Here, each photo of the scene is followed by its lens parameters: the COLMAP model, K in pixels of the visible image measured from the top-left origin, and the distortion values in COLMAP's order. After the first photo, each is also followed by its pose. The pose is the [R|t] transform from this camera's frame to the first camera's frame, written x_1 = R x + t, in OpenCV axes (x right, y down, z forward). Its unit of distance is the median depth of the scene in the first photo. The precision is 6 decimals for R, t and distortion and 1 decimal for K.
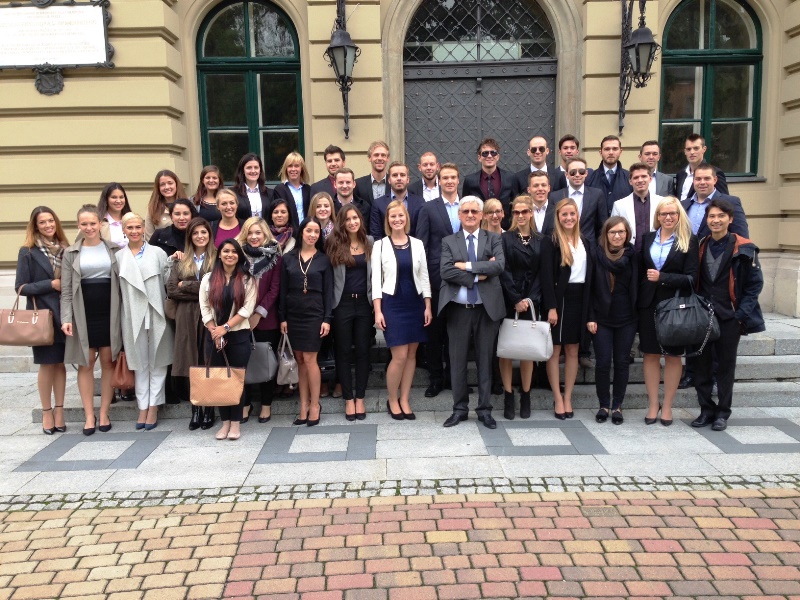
lens RADIAL K [[708.4, 0, 397.9], [0, 708.4, 304.7], [0, 0, 1]] dist [0.055765, -0.048421]
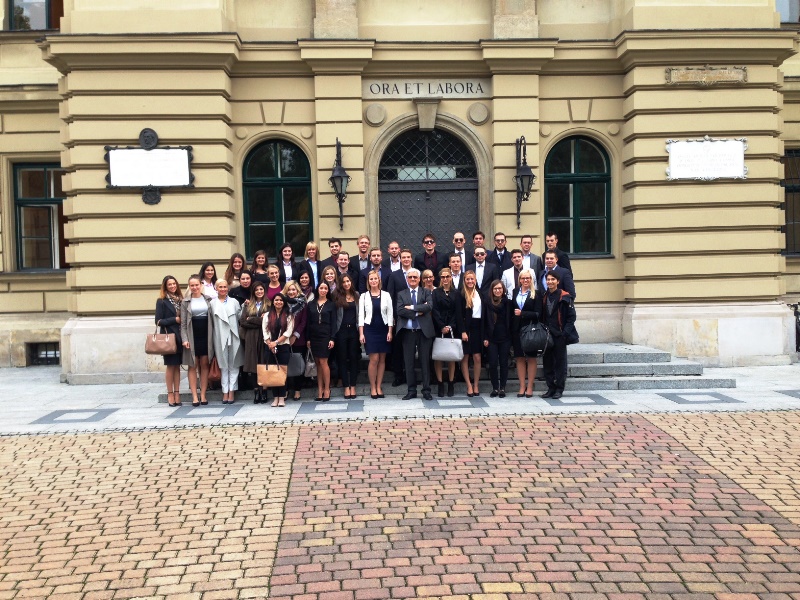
lens RADIAL K [[768.8, 0, 402.0], [0, 768.8, 300.7], [0, 0, 1]] dist [0.011001, 0.000000]
pose [[0.999448, -0.003943, 0.032986, 0.004321], [0.007252, 0.994877, -0.100831, 0.115263], [-0.032419, 0.101015, 0.994357, -0.858982]]
